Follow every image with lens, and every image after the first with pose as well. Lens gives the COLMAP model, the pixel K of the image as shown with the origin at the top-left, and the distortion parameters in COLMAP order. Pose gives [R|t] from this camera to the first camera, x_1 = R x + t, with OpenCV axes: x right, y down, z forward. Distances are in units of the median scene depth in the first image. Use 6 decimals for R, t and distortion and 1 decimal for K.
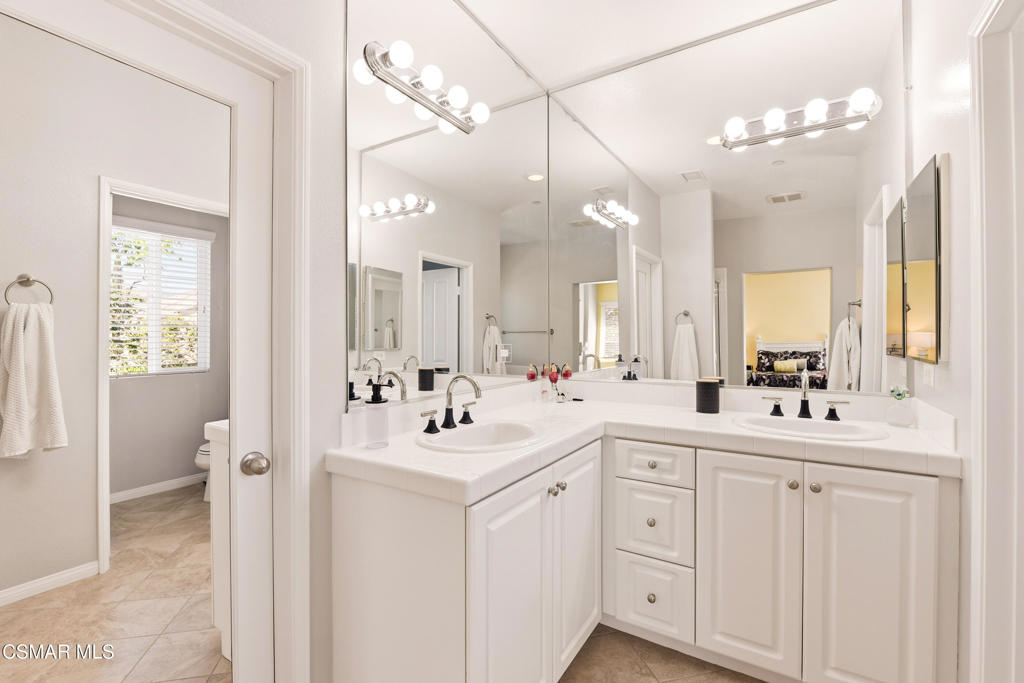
lens RADIAL K [[448.0, 0, 512.0], [0, 448.0, 341.5], [0, 0, 1]] dist [-0.013450, -0.000771]
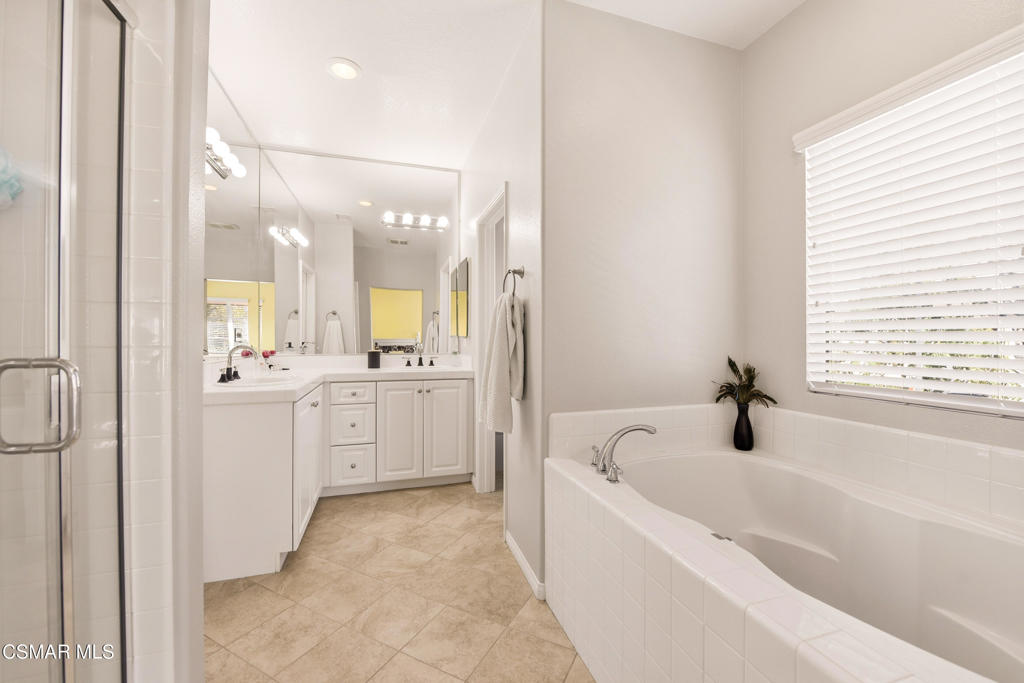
lens RADIAL K [[411.1, 0, 516.4], [0, 411.1, 338.9], [0, 0, 1]] dist [-0.007217, -0.000373]
pose [[0.646260, 0.002730, 0.763113, -0.526714], [0.000322, 0.999993, -0.003850, 0.051780], [-0.763117, 0.002734, 0.646254, -0.594220]]
